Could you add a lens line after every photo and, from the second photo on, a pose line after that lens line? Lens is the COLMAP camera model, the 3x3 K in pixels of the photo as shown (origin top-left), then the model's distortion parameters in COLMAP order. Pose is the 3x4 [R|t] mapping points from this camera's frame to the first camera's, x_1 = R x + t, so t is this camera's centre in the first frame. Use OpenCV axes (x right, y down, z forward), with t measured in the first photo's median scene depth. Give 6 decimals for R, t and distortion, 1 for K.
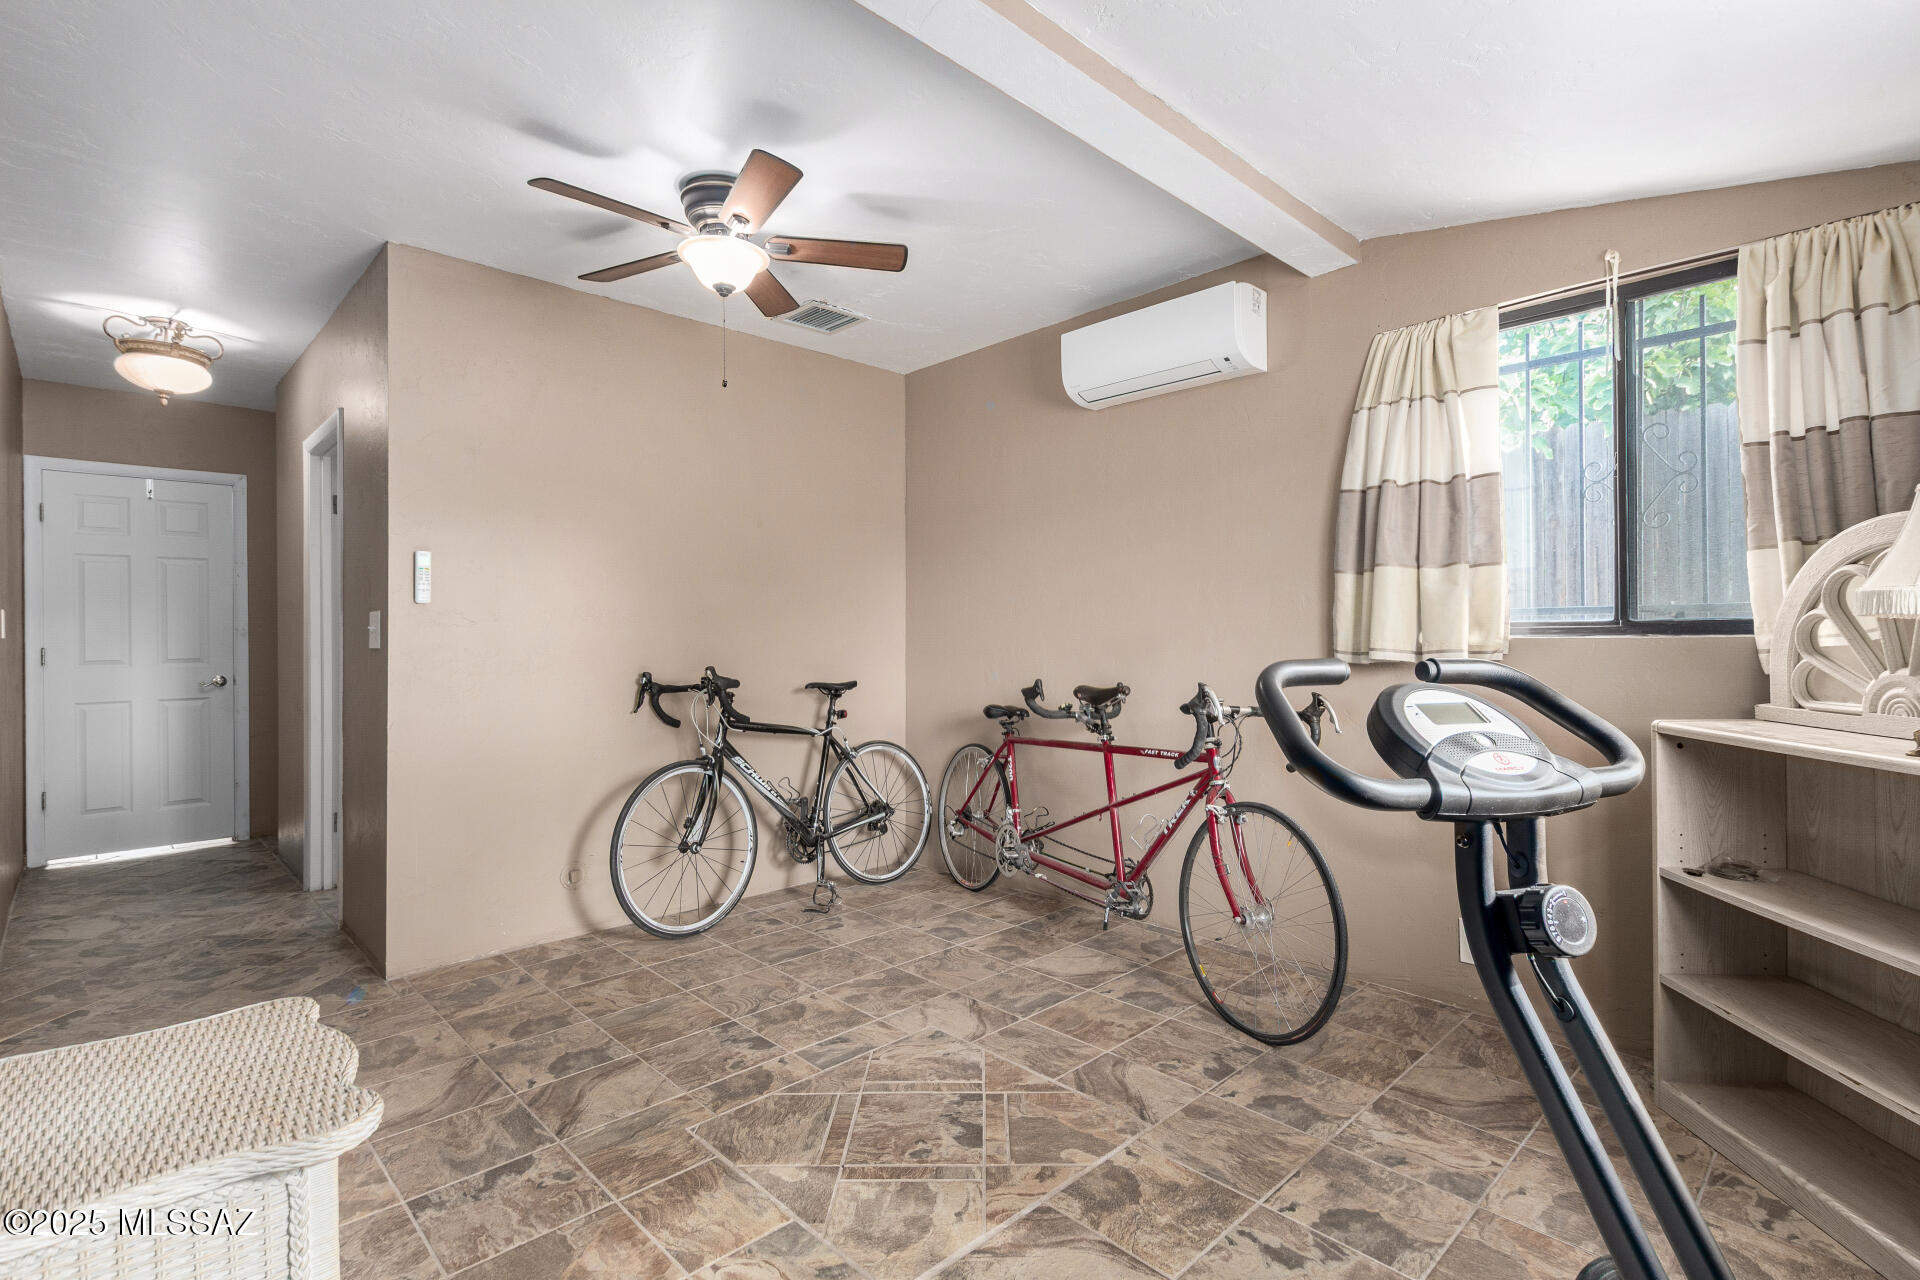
lens RADIAL K [[885.2, 0, 966.2], [0, 885.2, 631.3], [0, 0, 1]] dist [-0.000136, 0.000038]
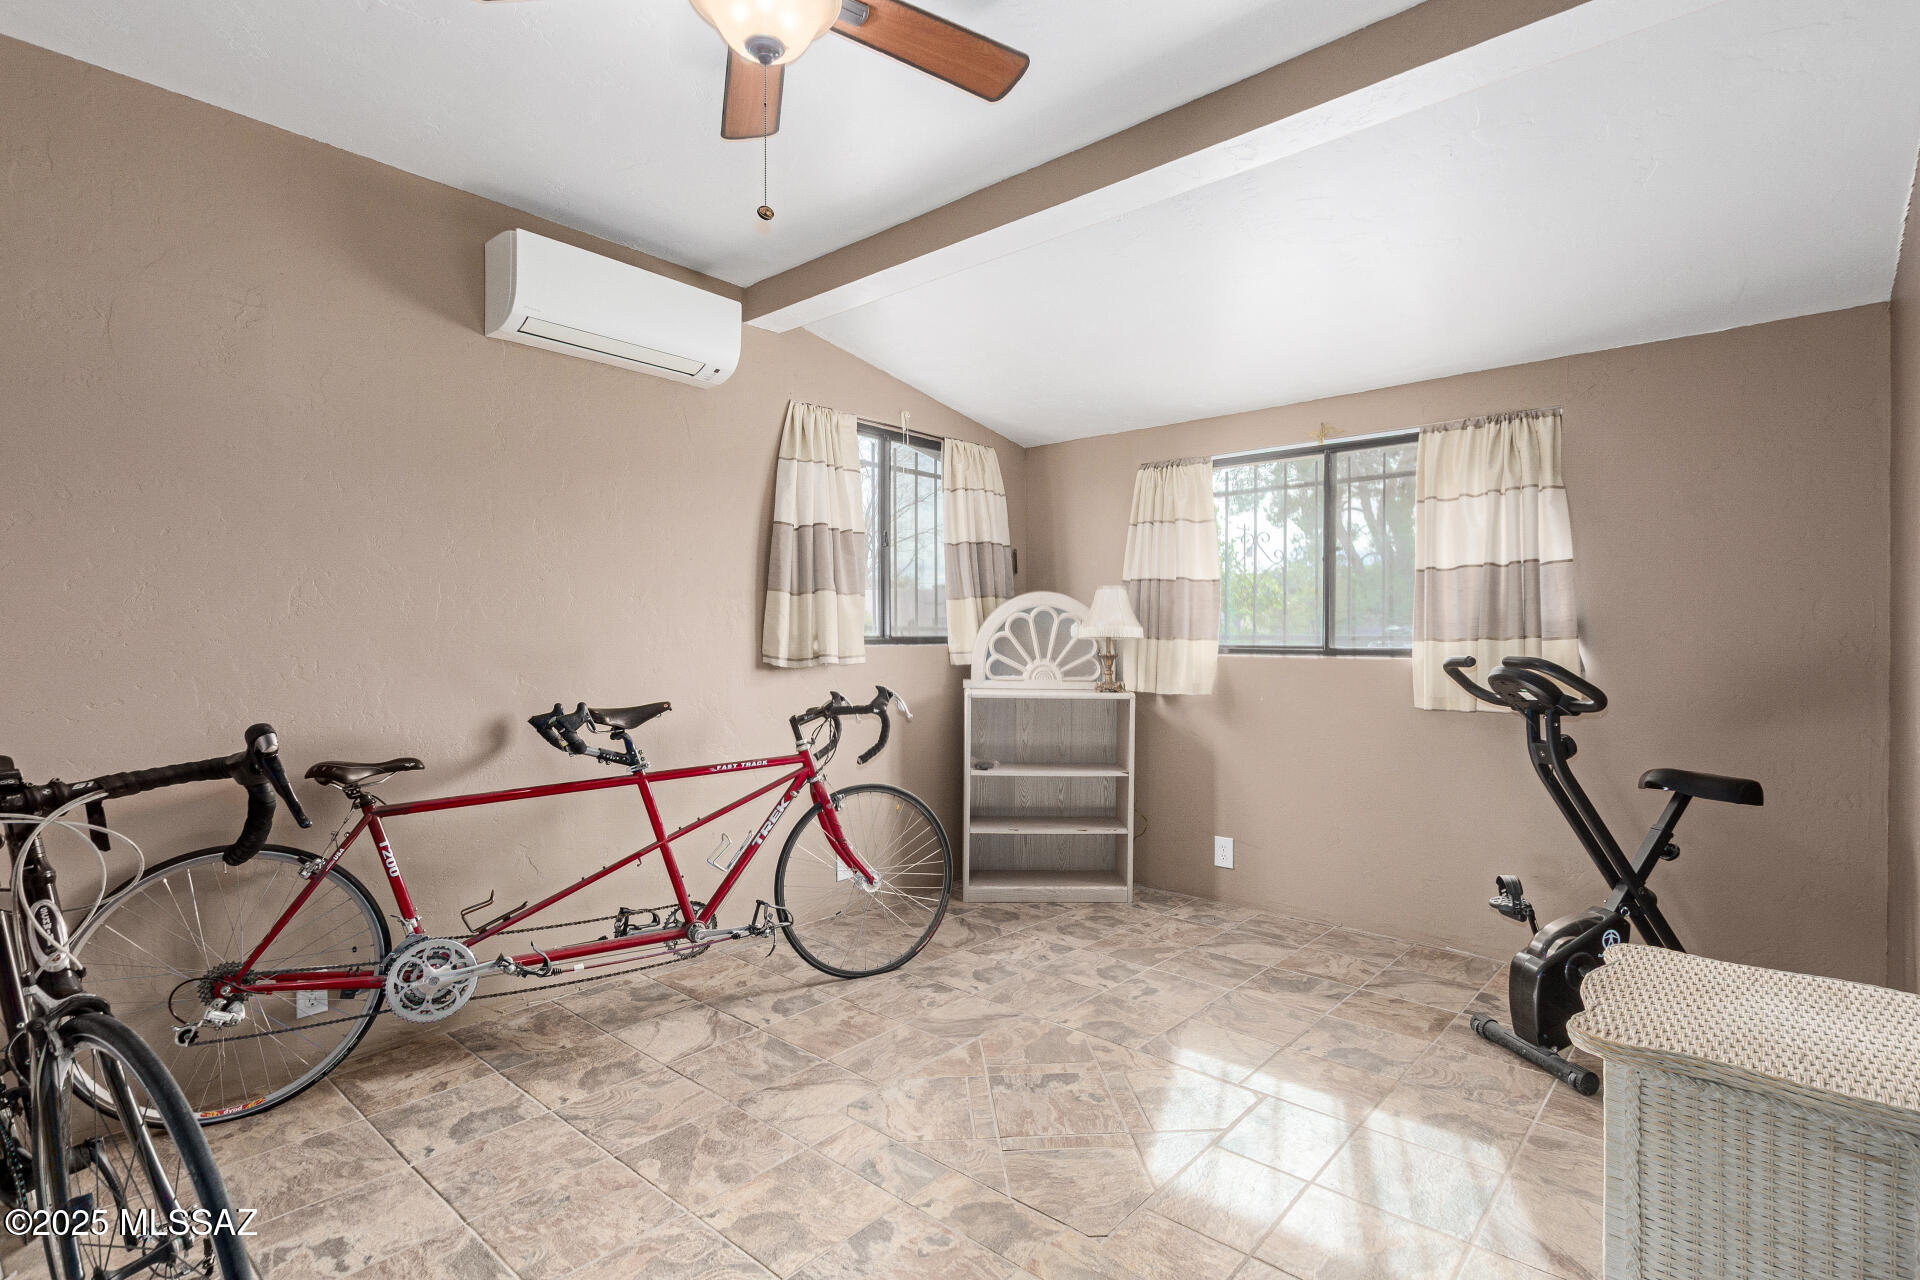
lens RADIAL K [[918.6, 0, 966.8], [0, 918.6, 645.9], [0, 0, 1]] dist [0.007635, -0.000944]
pose [[-0.071285, -0.000539, 0.997456, -0.851127], [-0.002256, 0.999997, 0.000379, 0.005304], [-0.997453, -0.002223, -0.071286, 0.872031]]
